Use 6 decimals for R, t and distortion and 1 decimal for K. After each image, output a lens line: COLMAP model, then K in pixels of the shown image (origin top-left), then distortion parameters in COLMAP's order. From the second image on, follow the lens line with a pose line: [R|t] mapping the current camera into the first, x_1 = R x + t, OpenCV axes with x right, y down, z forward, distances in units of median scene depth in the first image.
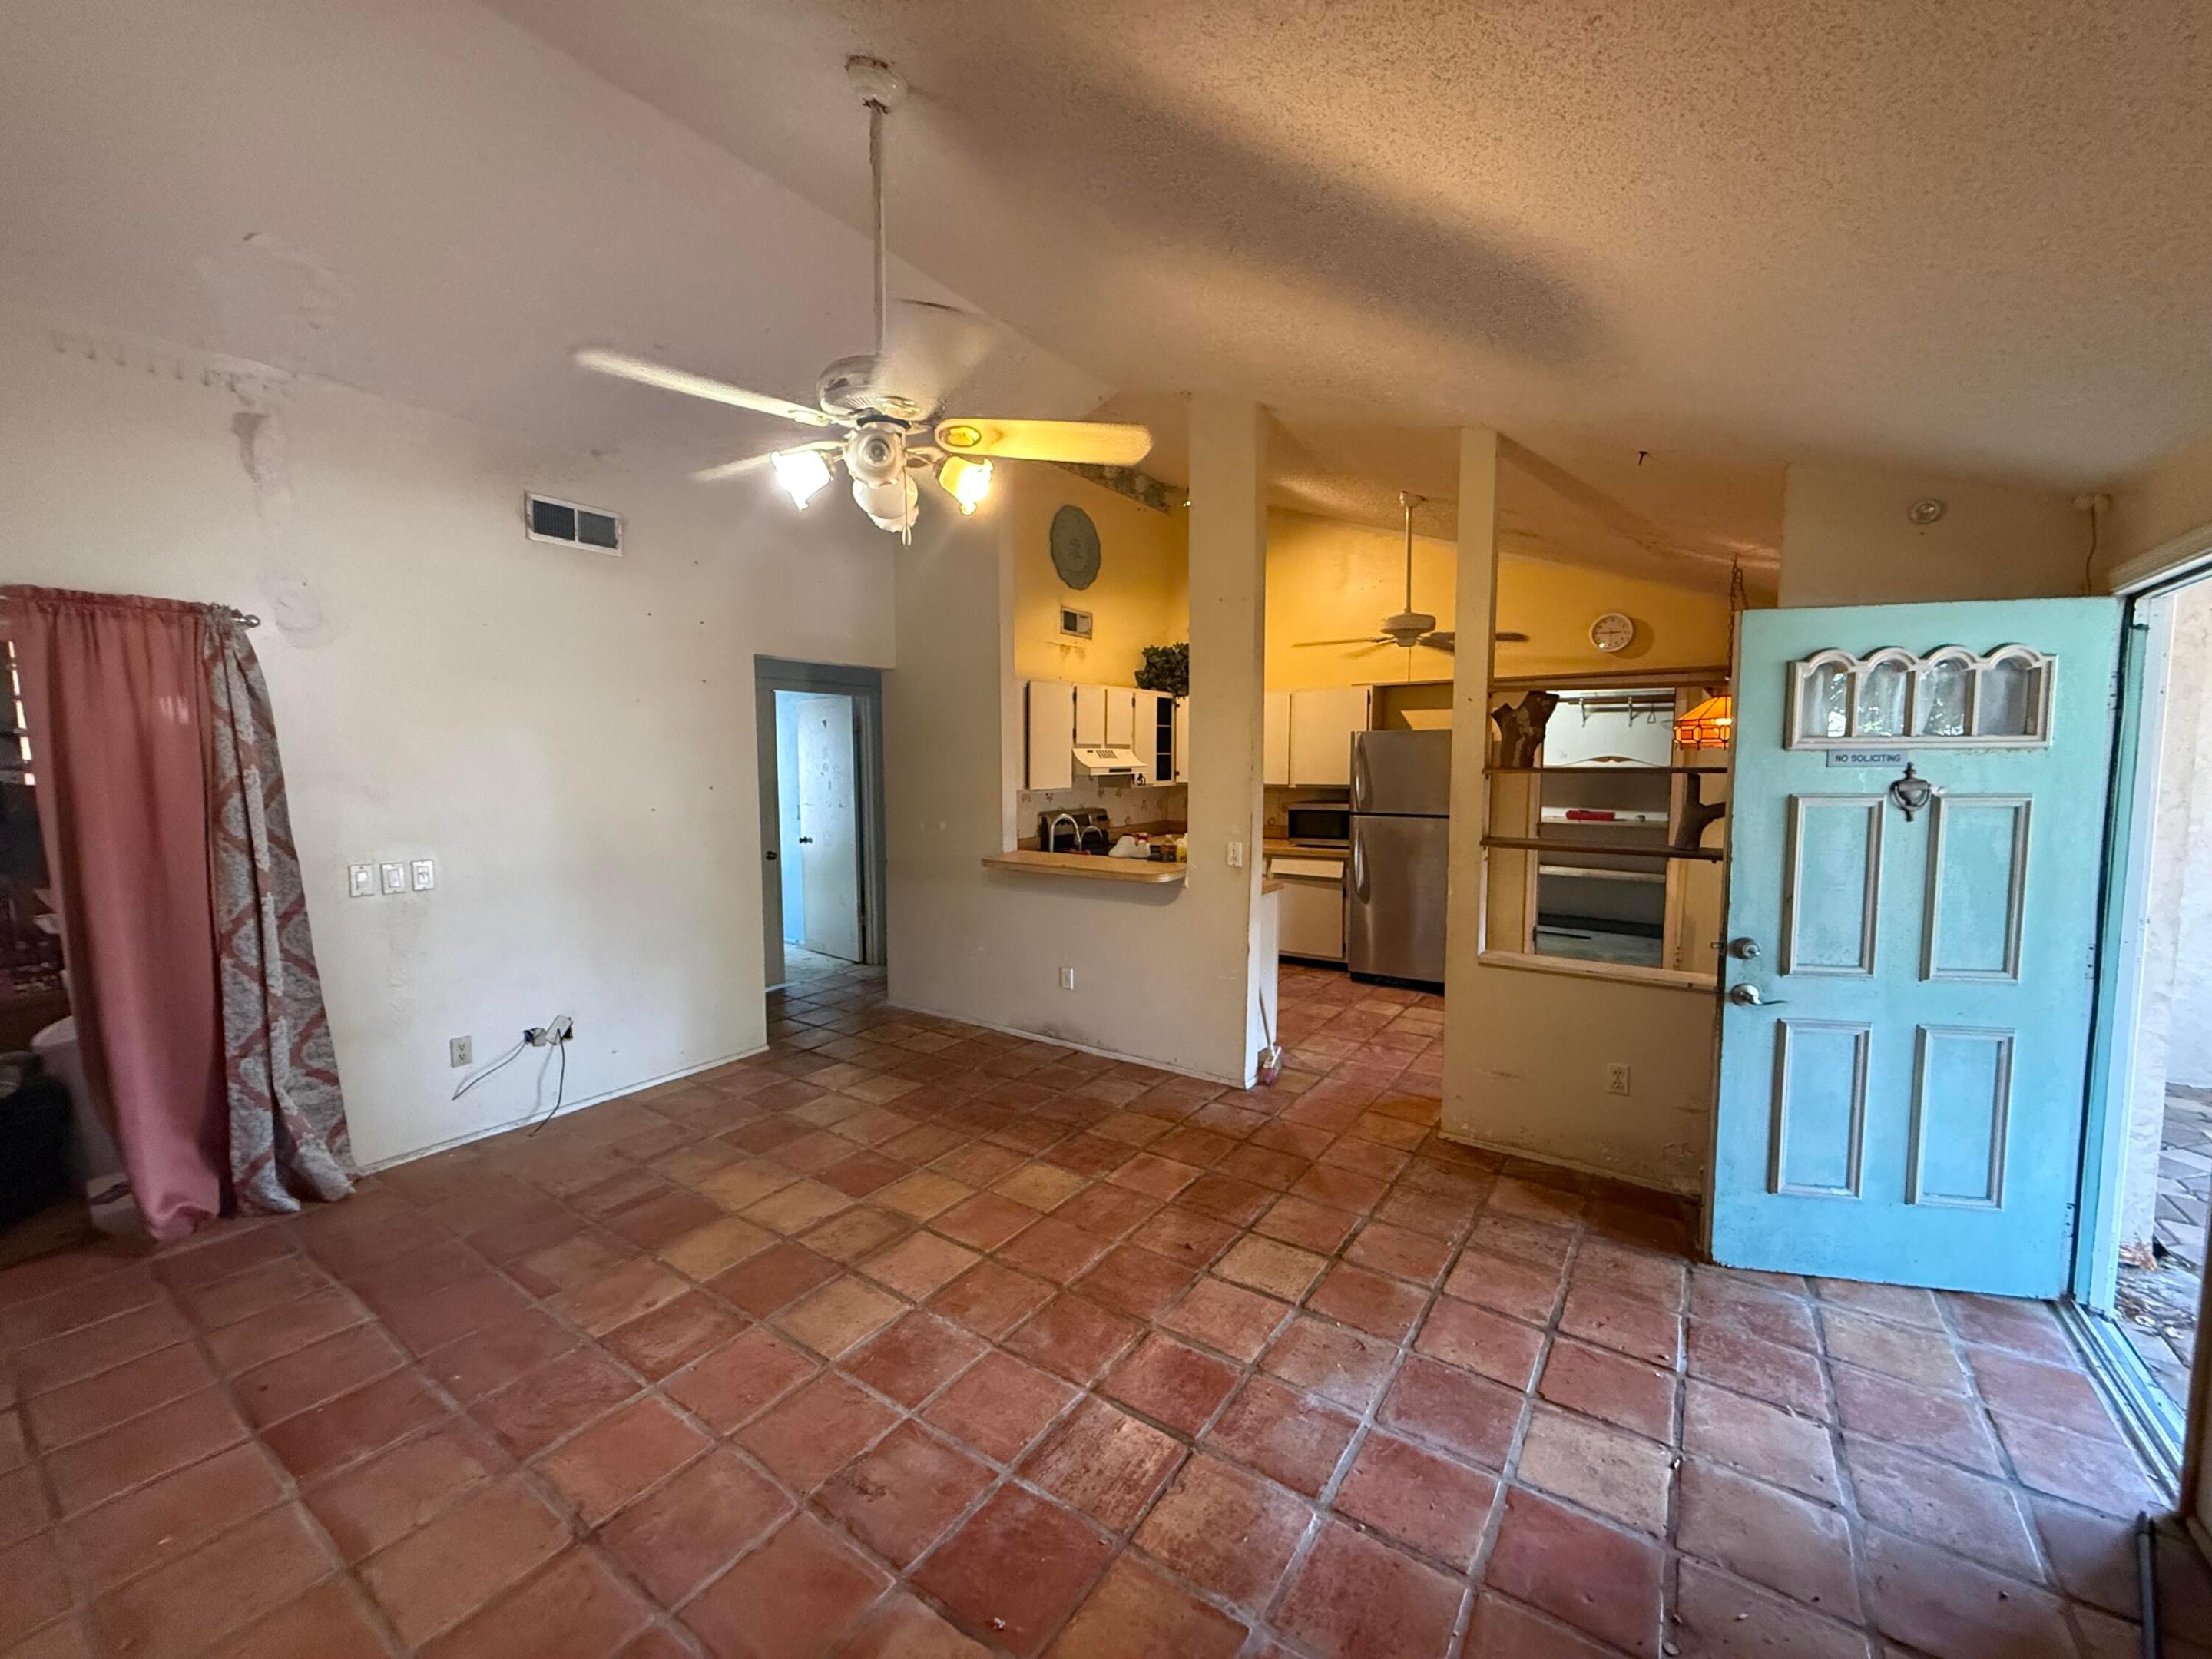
lens RADIAL K [[888.4, 0, 1100.8], [0, 888.4, 828.6], [0, 0, 1]] dist [0.002469, 0.000613]
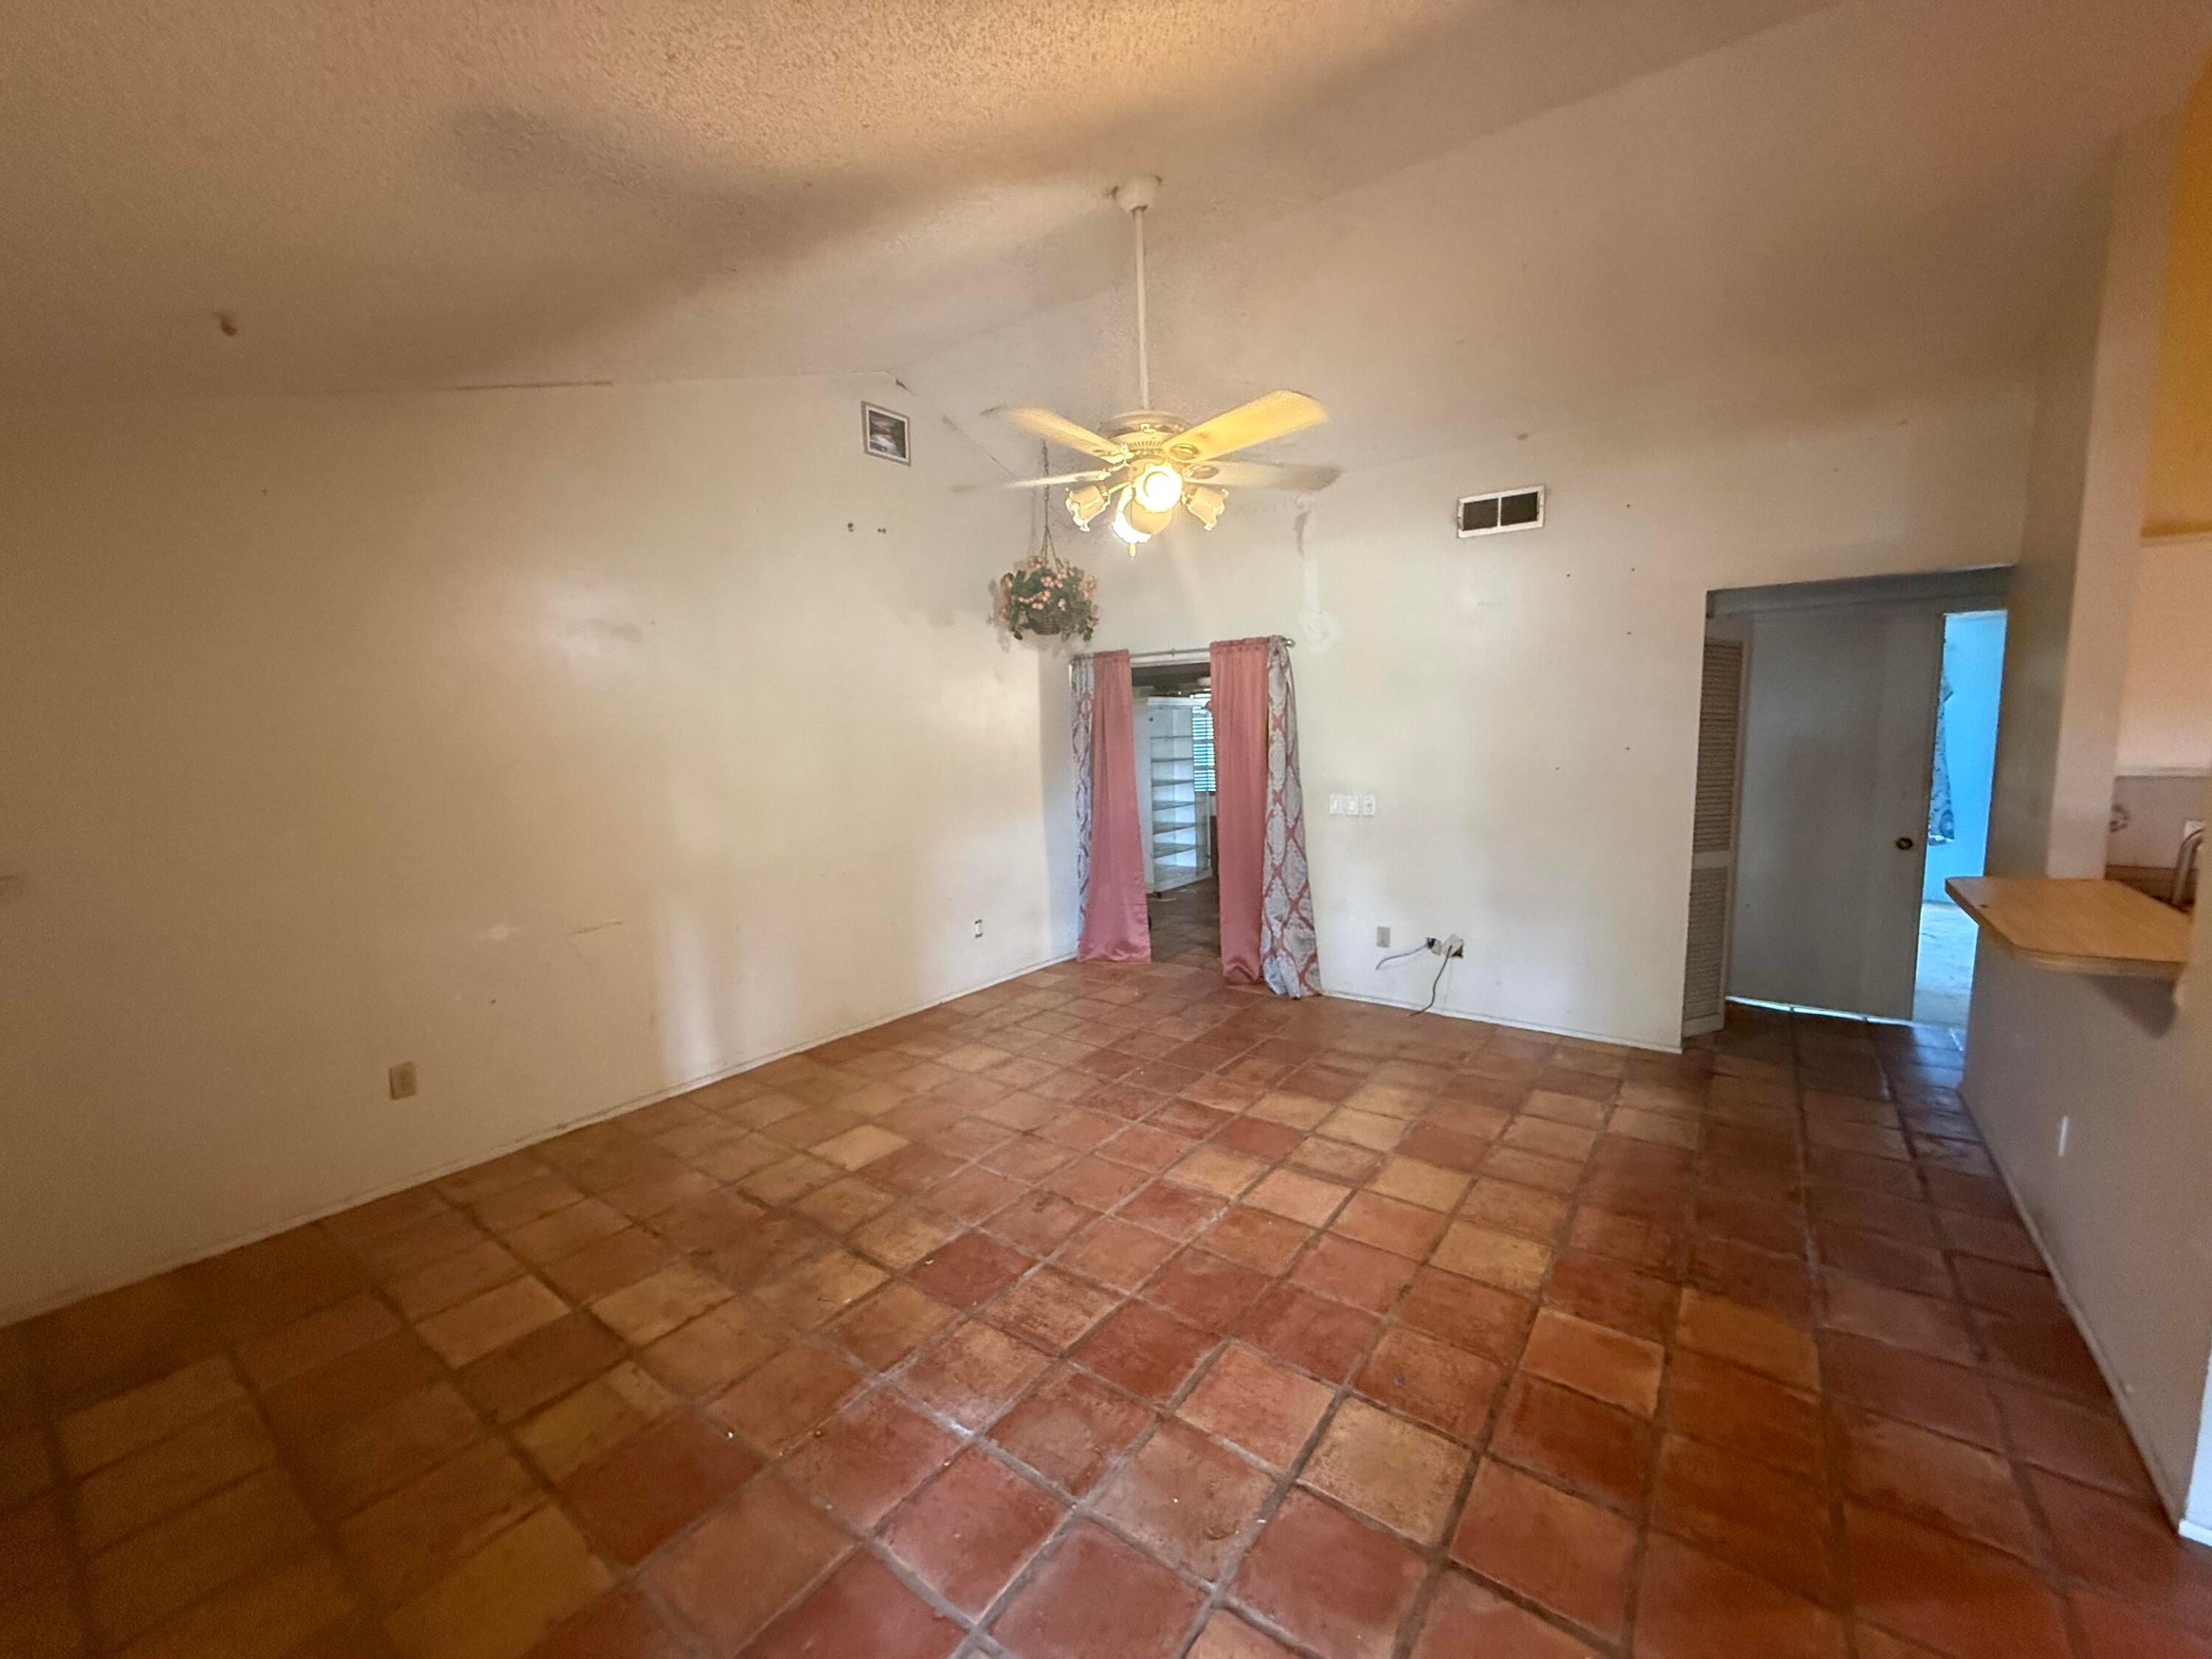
lens RADIAL K [[888.4, 0, 1100.9], [0, 888.4, 829.8], [0, 0, 1]] dist [0.002469, 0.000613]
pose [[-0.040311, 0.111200, -0.992980, 0.773828], [-0.057594, 0.991877, 0.113414, -0.052295], [0.997526, 0.061761, -0.033579, 0.728361]]
